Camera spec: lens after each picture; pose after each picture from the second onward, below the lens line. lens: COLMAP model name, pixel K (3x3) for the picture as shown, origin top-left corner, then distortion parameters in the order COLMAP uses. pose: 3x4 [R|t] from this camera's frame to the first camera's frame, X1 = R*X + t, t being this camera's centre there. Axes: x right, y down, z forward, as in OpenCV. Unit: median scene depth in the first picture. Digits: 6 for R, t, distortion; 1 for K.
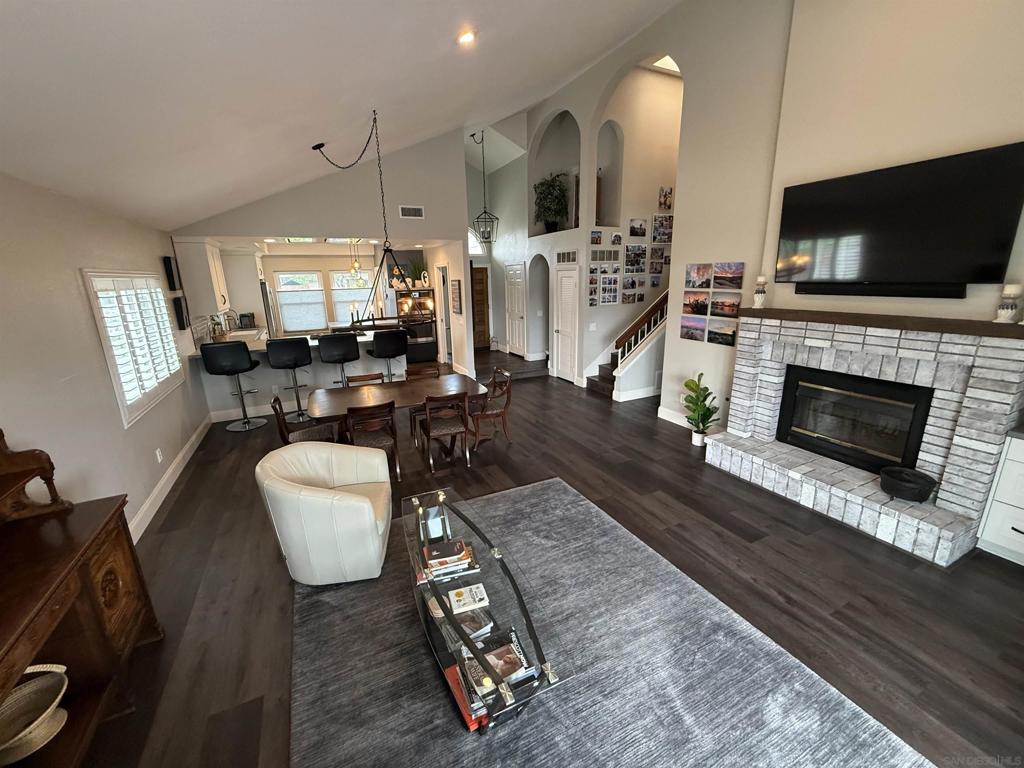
lens RADIAL K [[409.0, 0, 508.5], [0, 409.0, 385.3], [0, 0, 1]] dist [-0.002148, 0.000935]
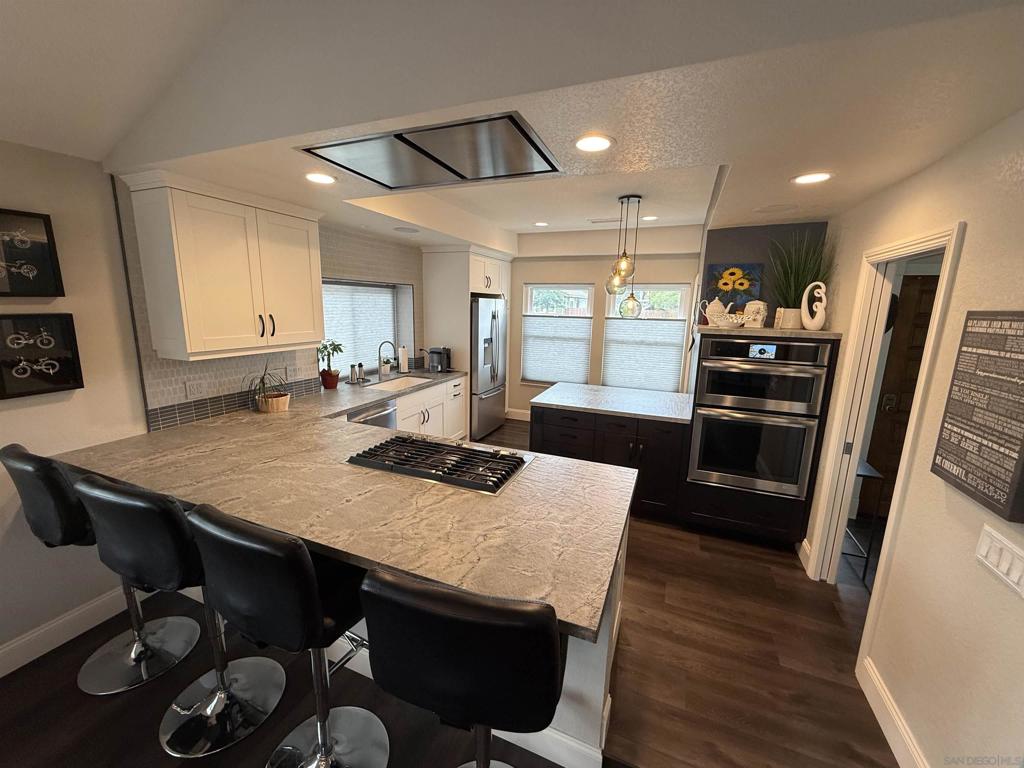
lens RADIAL K [[409.0, 0, 511.0], [0, 409.0, 383.1], [0, 0, 1]] dist [-0.002148, 0.000935]
pose [[0.665303, 0.177917, -0.725064, -0.126098], [-0.223374, 0.974137, 0.034072, -0.167494], [0.712374, 0.139292, 0.687838, 0.656019]]
